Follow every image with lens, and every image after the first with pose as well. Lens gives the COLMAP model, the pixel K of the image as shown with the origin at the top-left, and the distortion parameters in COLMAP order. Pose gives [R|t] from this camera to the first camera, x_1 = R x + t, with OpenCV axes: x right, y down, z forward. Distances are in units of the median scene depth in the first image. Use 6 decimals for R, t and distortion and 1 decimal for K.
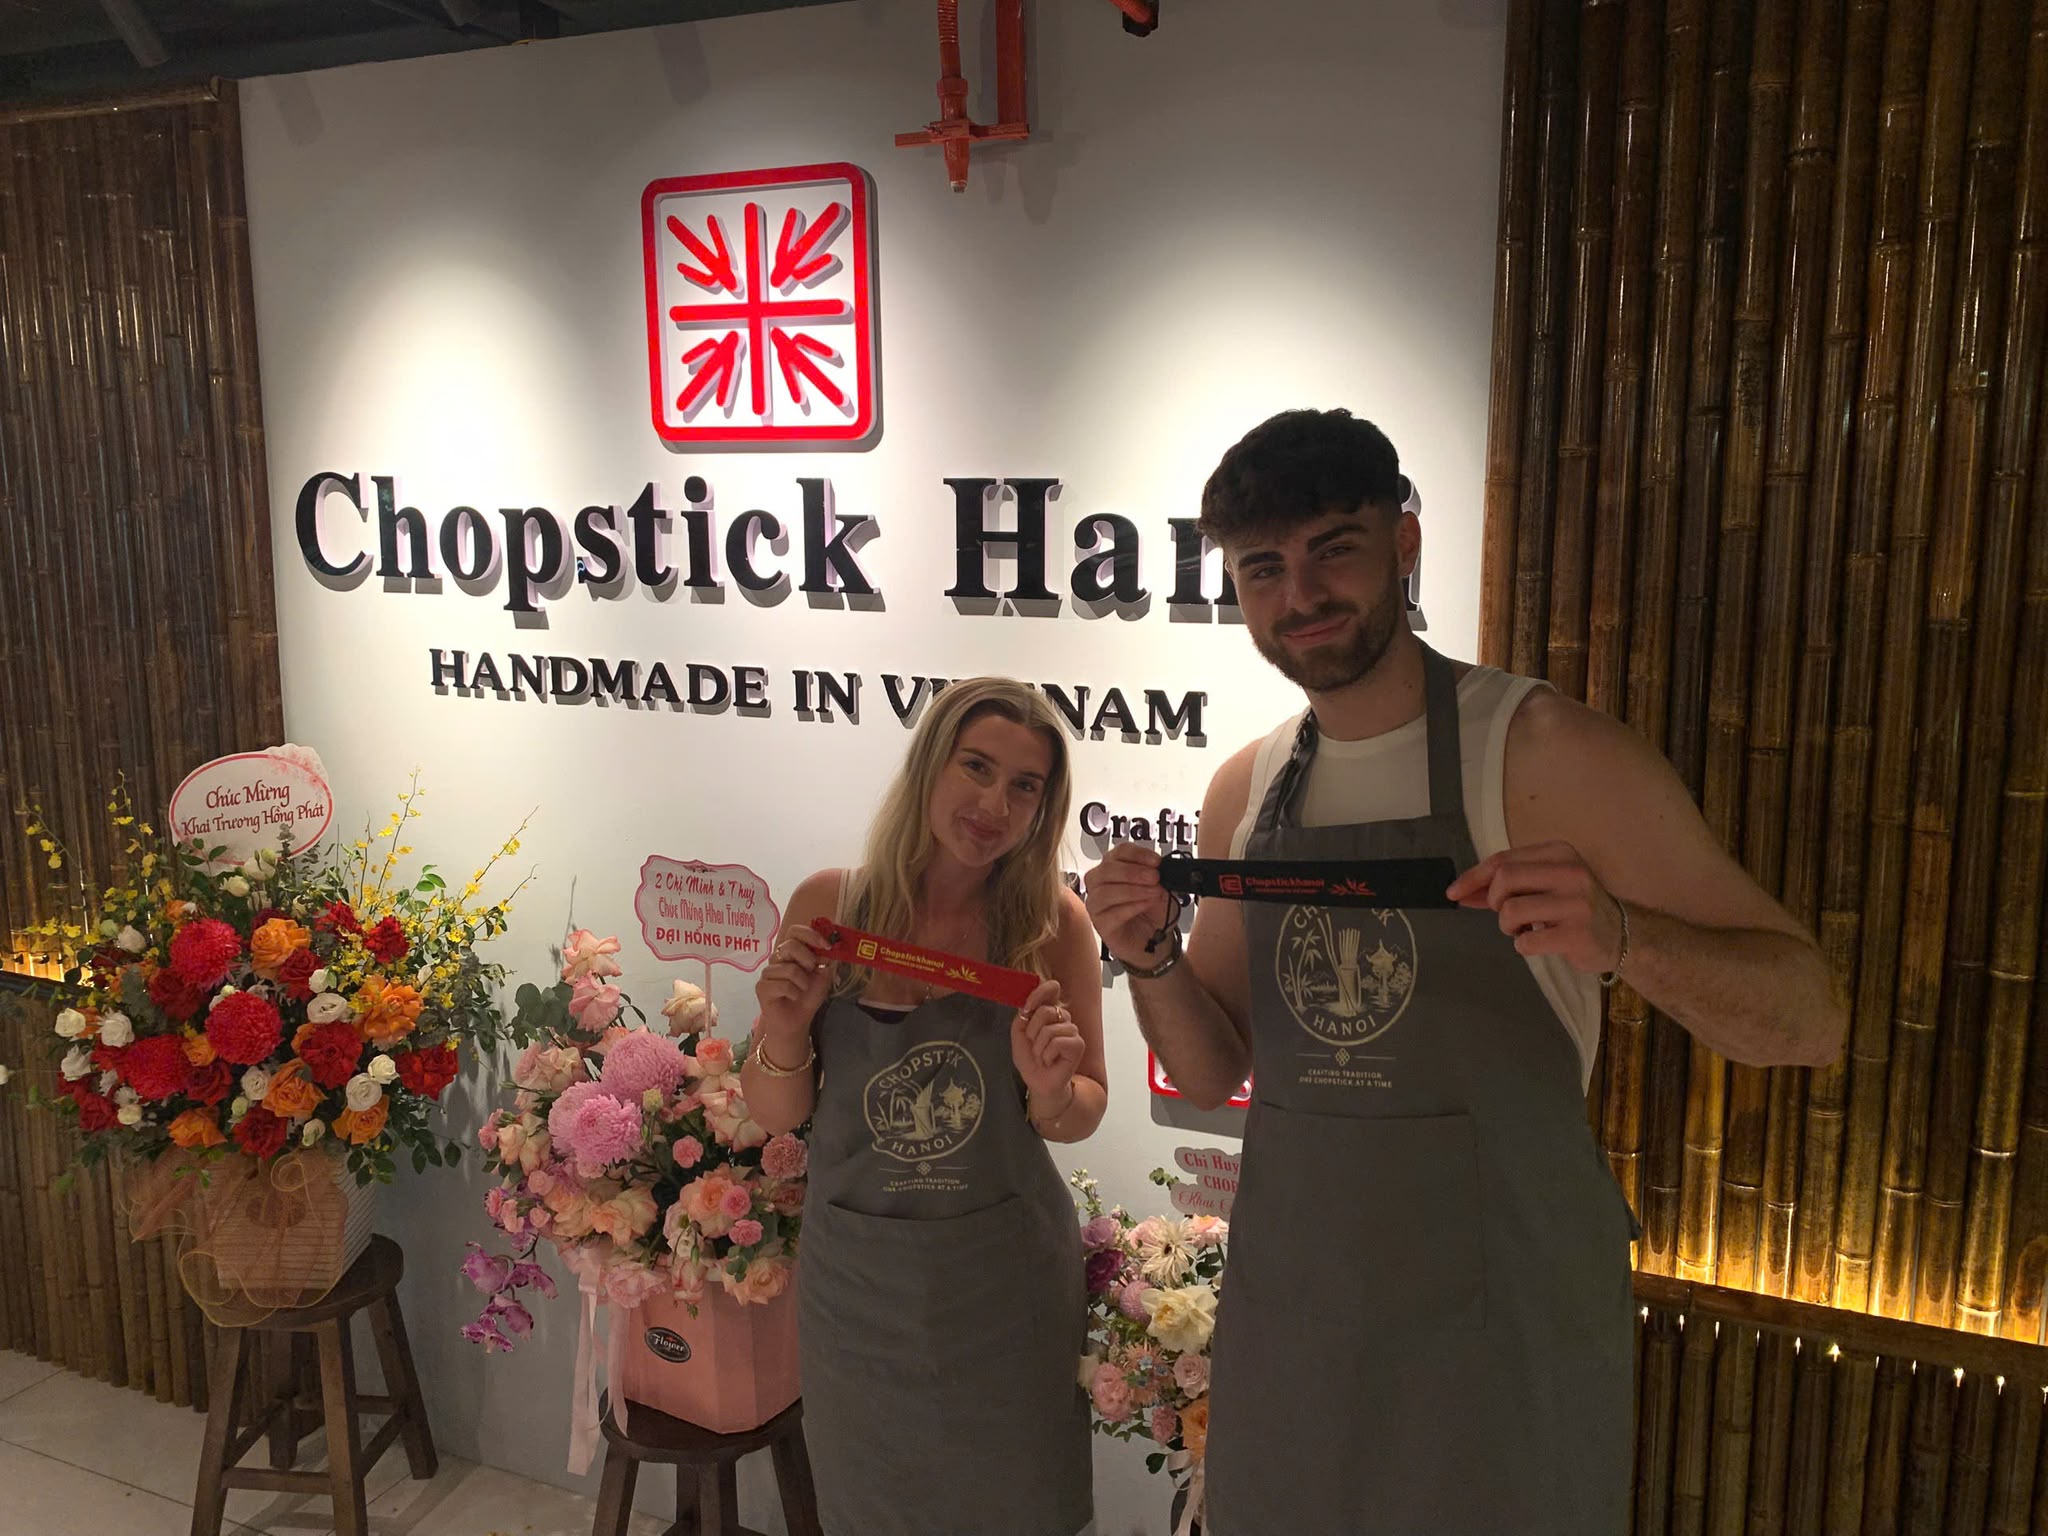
lens RADIAL K [[1558.2, 0, 1047.6], [0, 1558.2, 742.3], [0, 0, 1]] dist [0.020152, -0.021479]
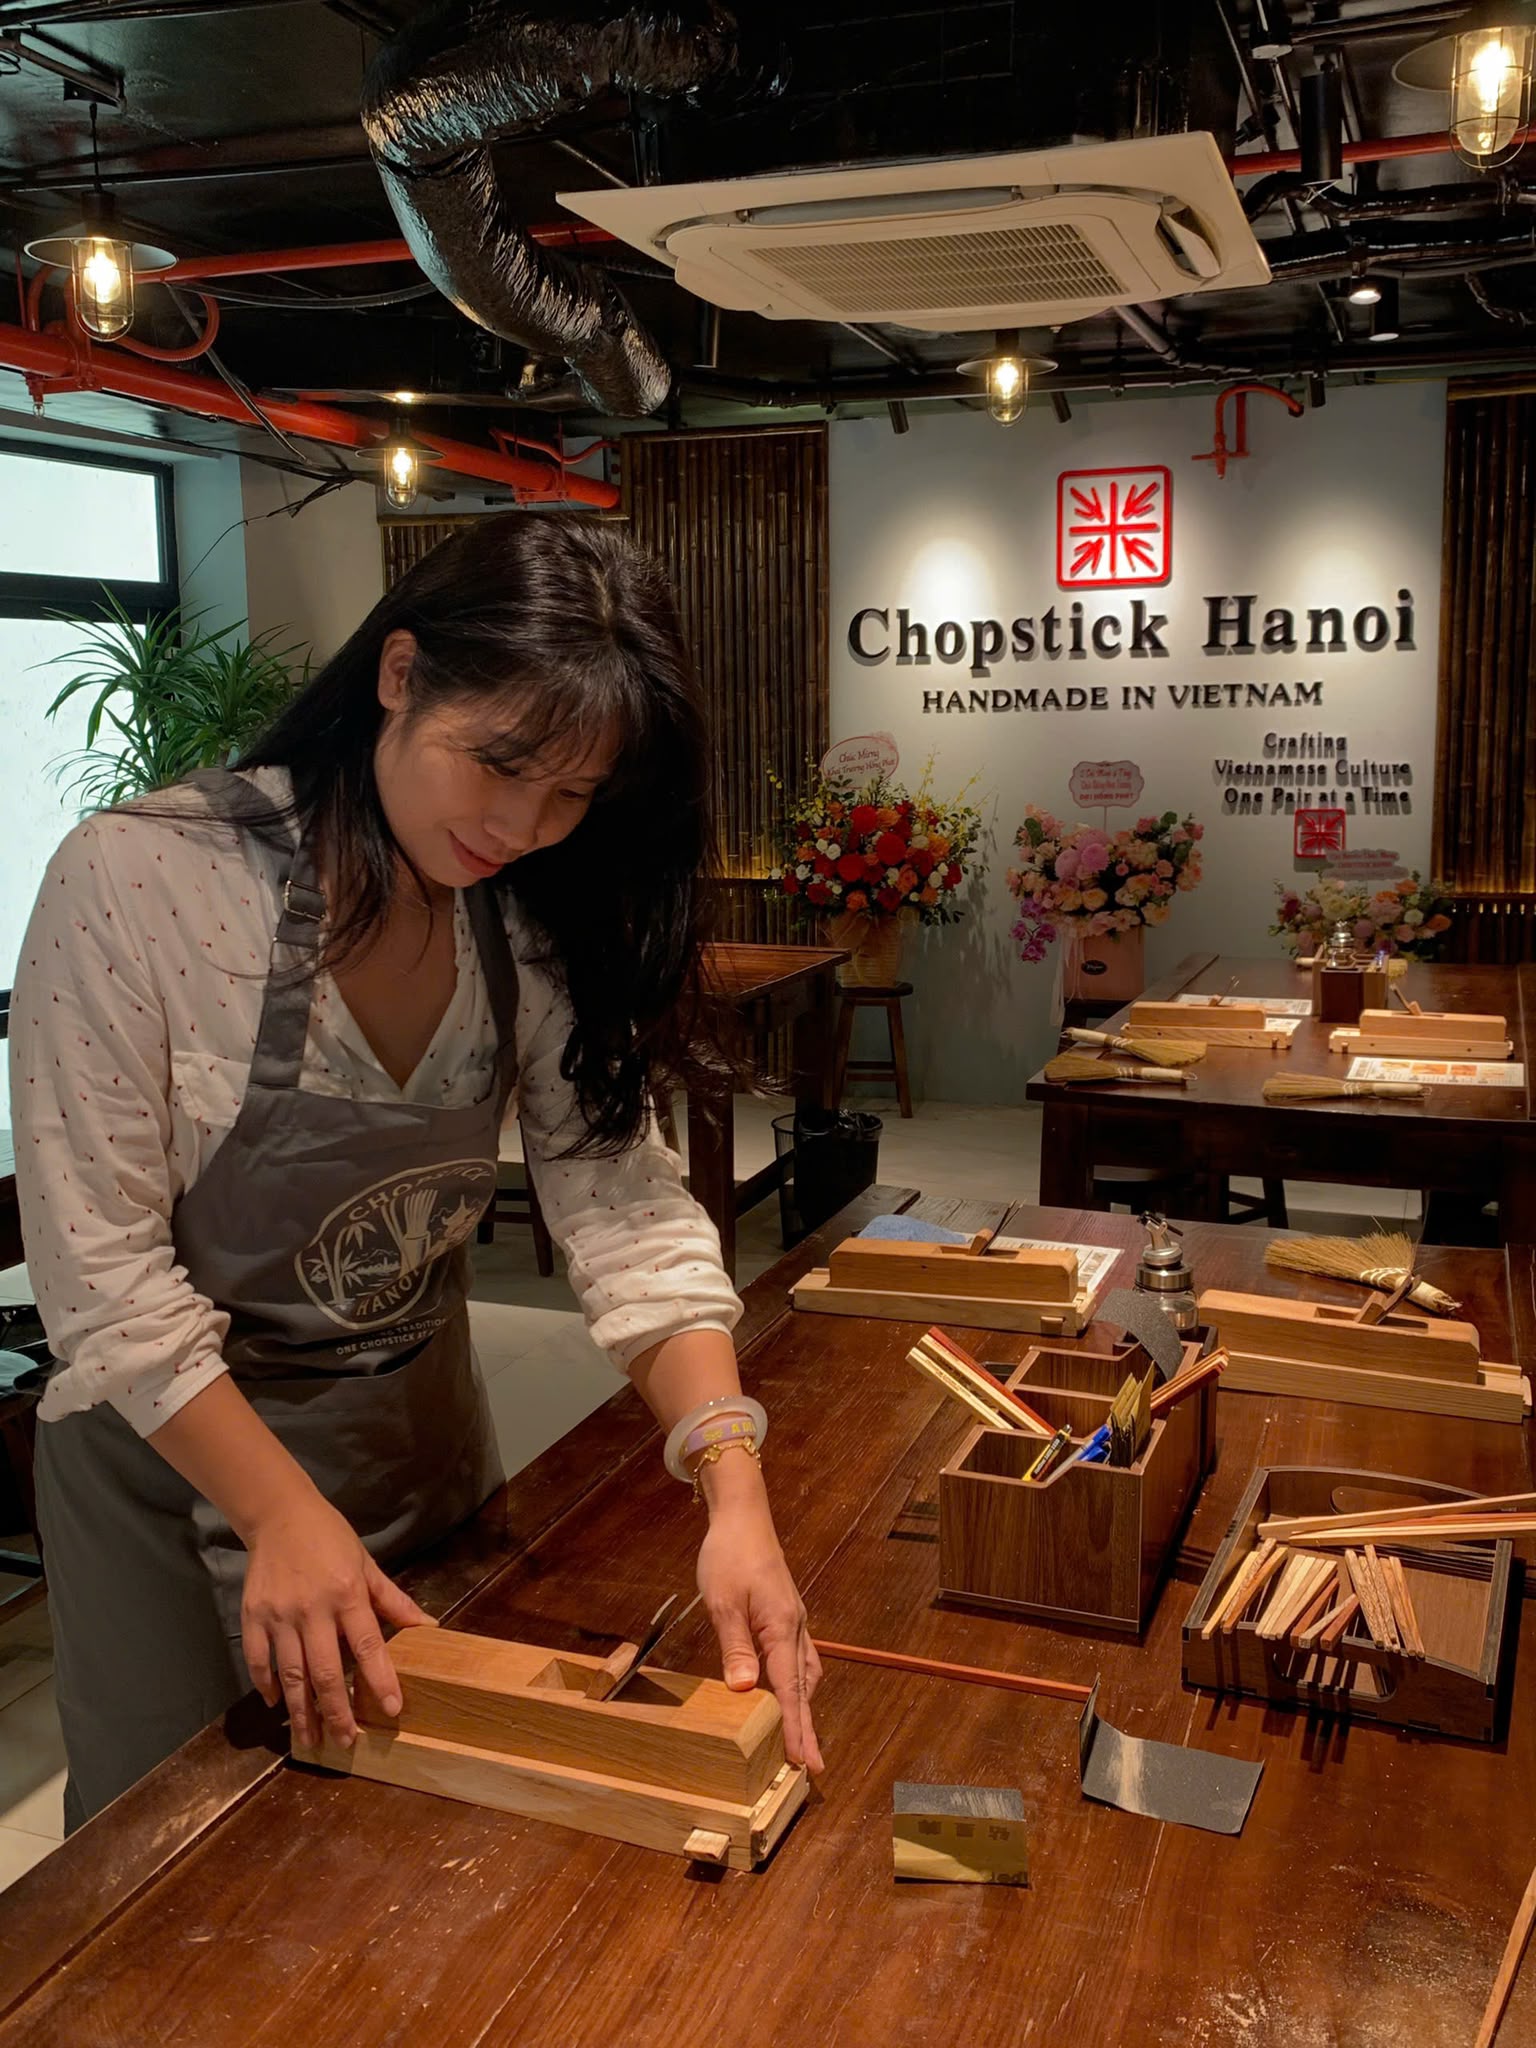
lens RADIAL K [[1864.7, 0, 775.5], [0, 1864.7, 1018.9], [0, 0, 1]] dist [0.025769, 0.000000]
pose [[0.998907, -0.025829, 0.038964, -0.811899], [0.025805, 0.999666, 0.001117, 0.433451], [-0.038980, -0.000111, 0.999240, -1.745052]]
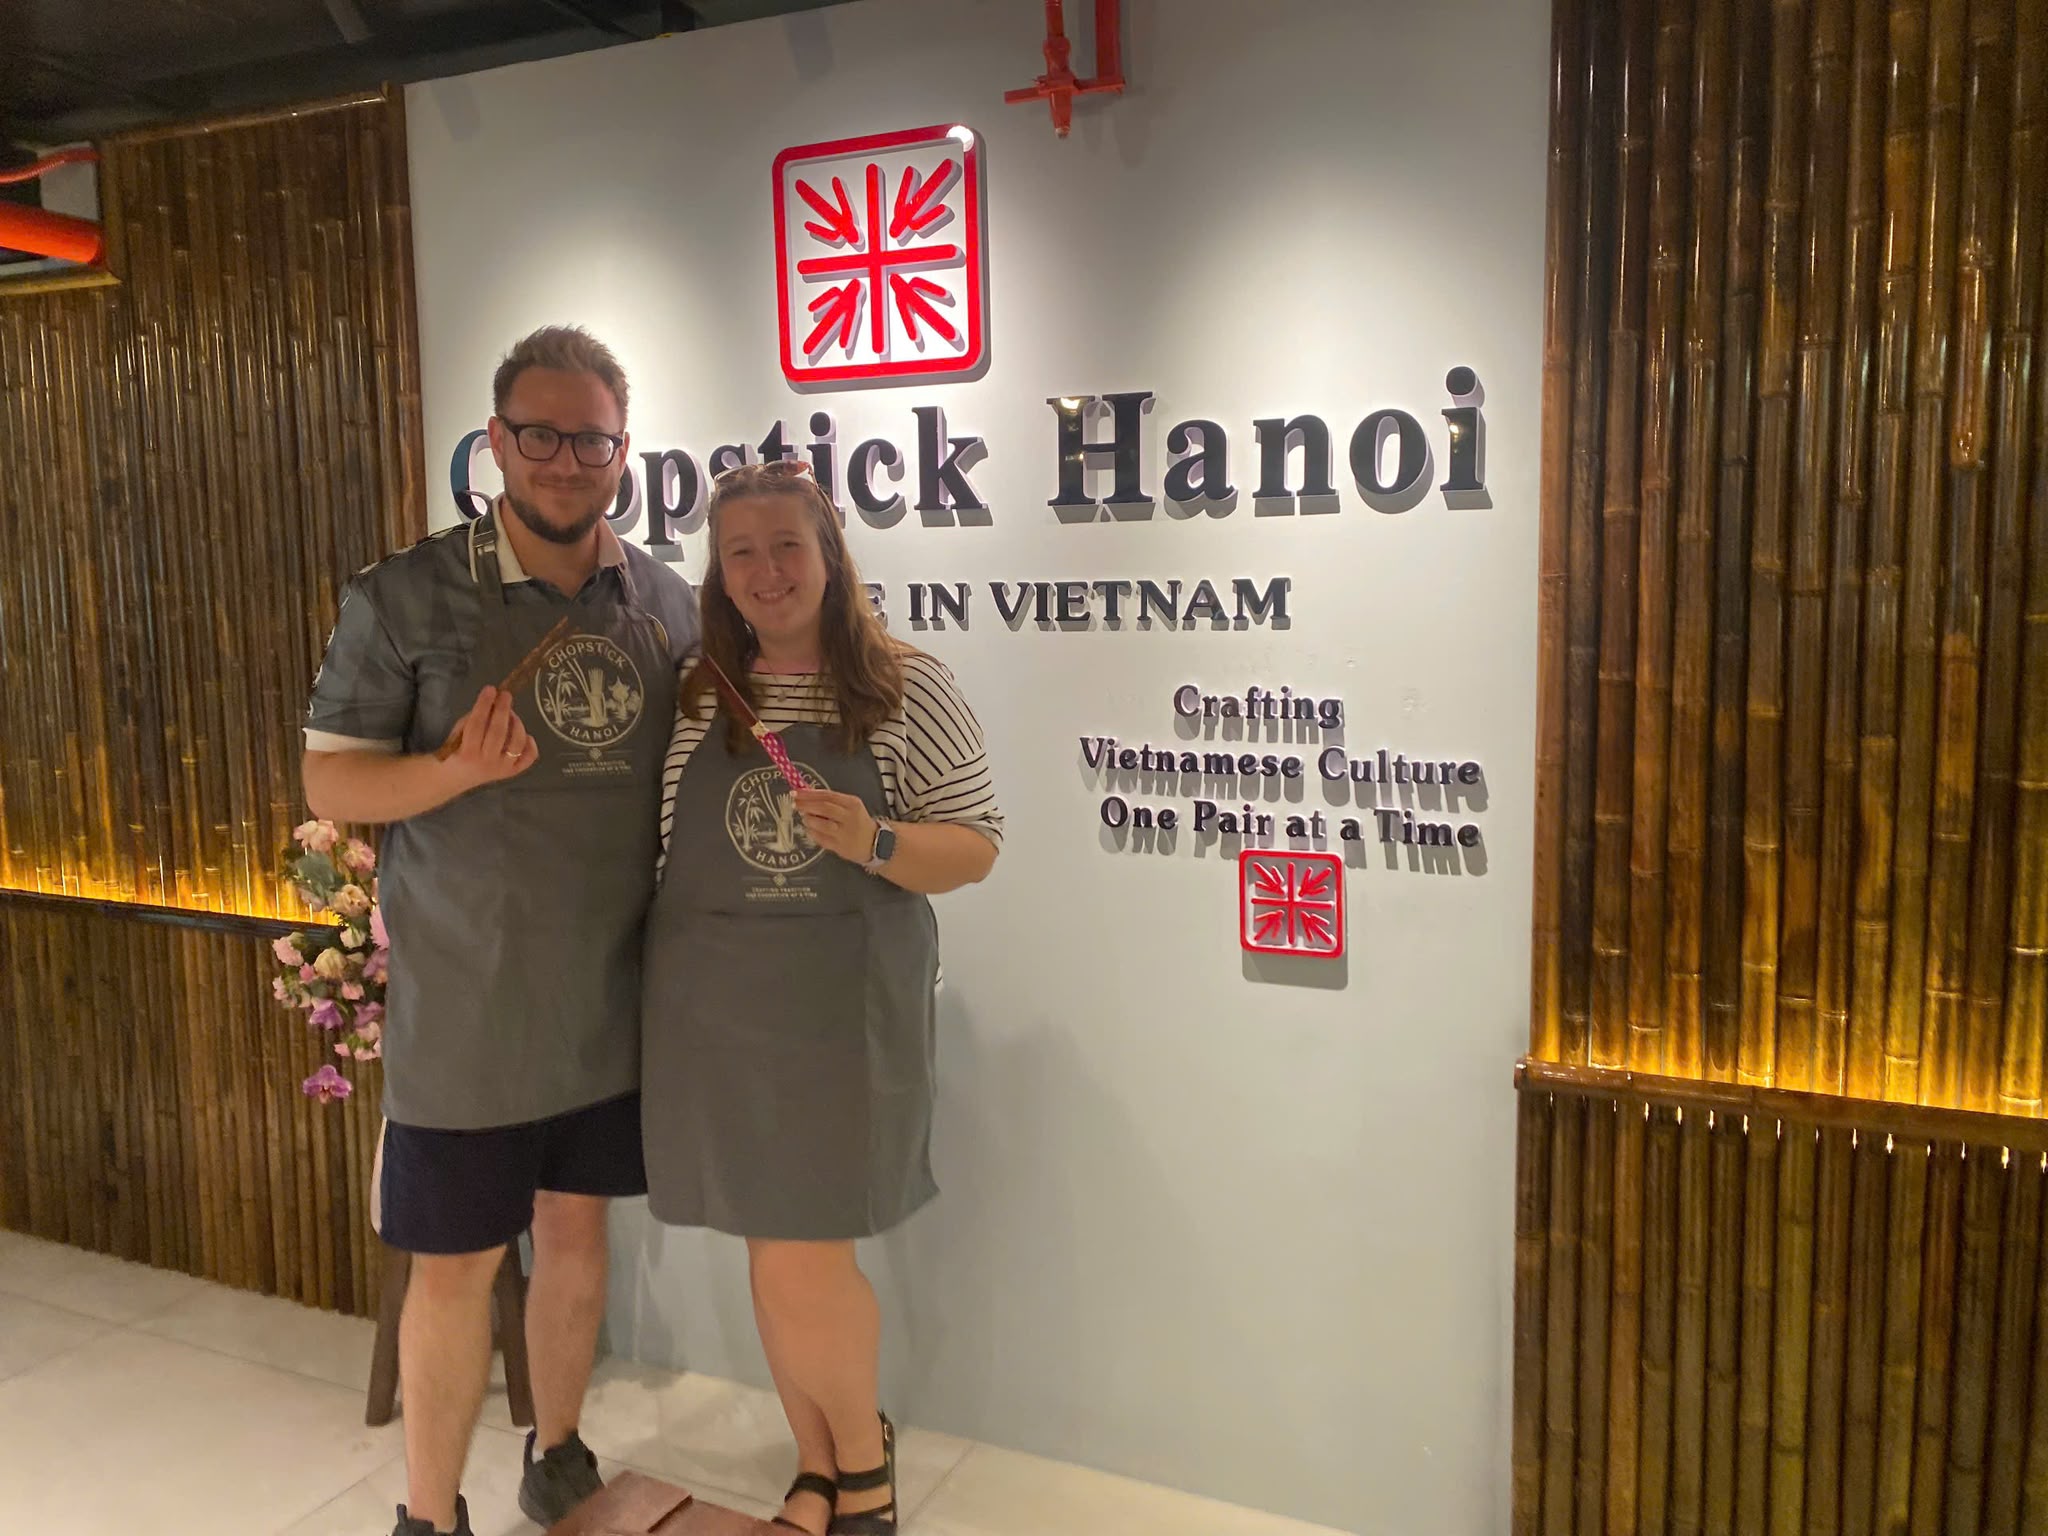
lens RADIAL K [[1503.2, 0, 1038.4], [0, 1503.2, 757.5], [0, 0, 1]] dist [0.047989, -0.057289]
pose [[0.999720, -0.012346, -0.020189, -0.052473], [0.011401, 0.998864, -0.046274, 0.132361], [0.020738, 0.046031, 0.998725, -0.065978]]
